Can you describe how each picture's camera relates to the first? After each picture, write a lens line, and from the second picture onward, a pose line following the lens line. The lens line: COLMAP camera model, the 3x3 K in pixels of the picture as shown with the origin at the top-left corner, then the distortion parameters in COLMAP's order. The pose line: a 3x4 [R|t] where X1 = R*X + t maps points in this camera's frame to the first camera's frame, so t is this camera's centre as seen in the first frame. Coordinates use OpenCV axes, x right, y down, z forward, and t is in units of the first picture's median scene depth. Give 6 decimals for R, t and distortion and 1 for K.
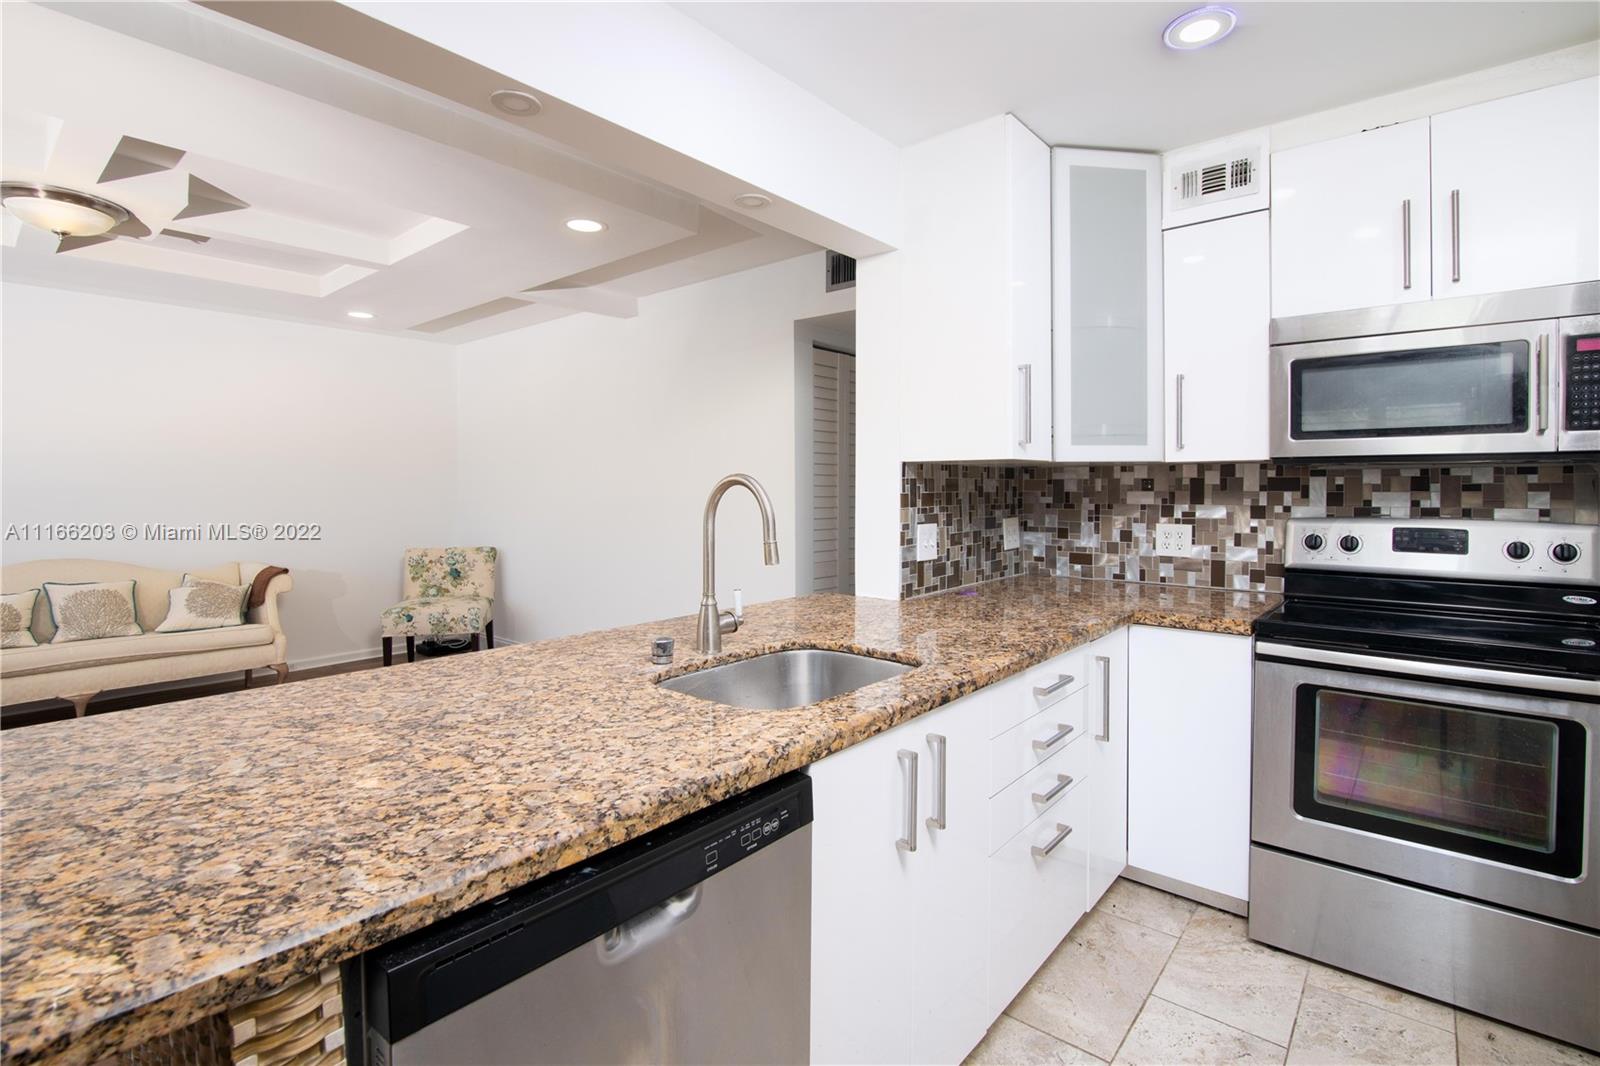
lens RADIAL K [[747.3, 0, 801.6], [0, 747.3, 495.2], [0, 0, 1]] dist [-0.018383, -0.000923]
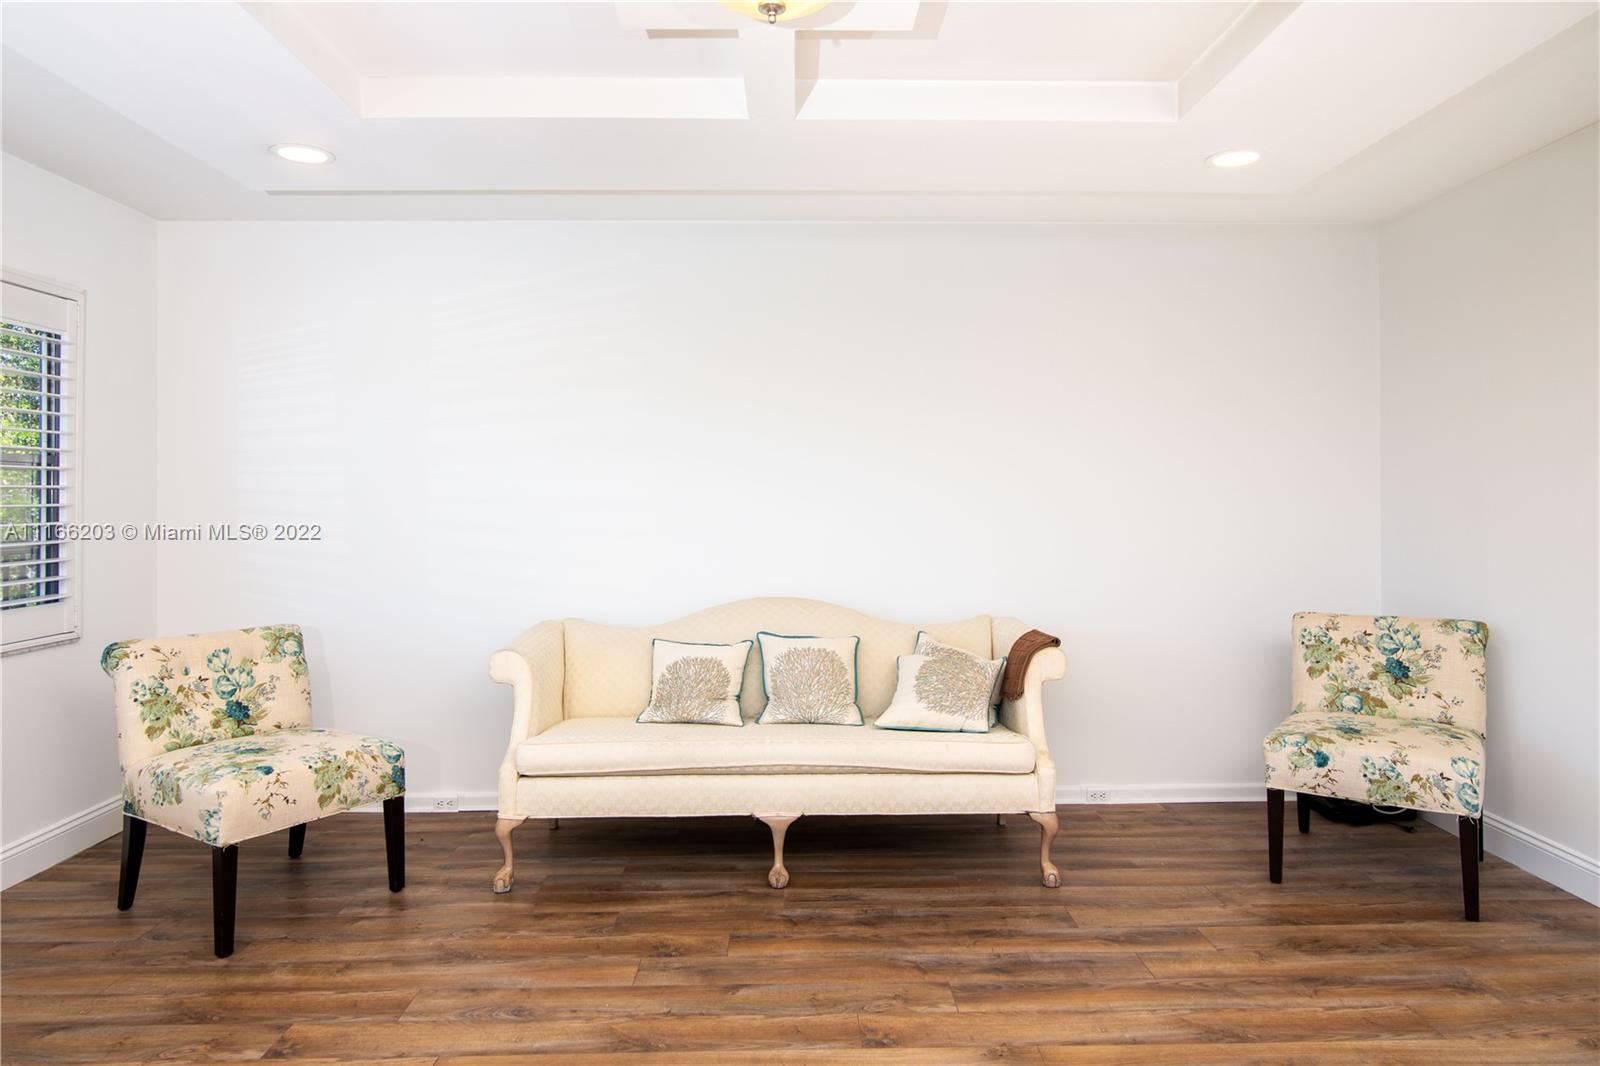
lens RADIAL K [[1006.9, 0, 813.4], [0, 1006.9, 502.3], [0, 0, 1]] dist [0.006925, -0.009750]
pose [[0.666155, 0.002429, -0.745810, -0.693725], [-0.006752, 0.999973, -0.002774, -0.002401], [0.745783, 0.006884, 0.666153, 0.826002]]
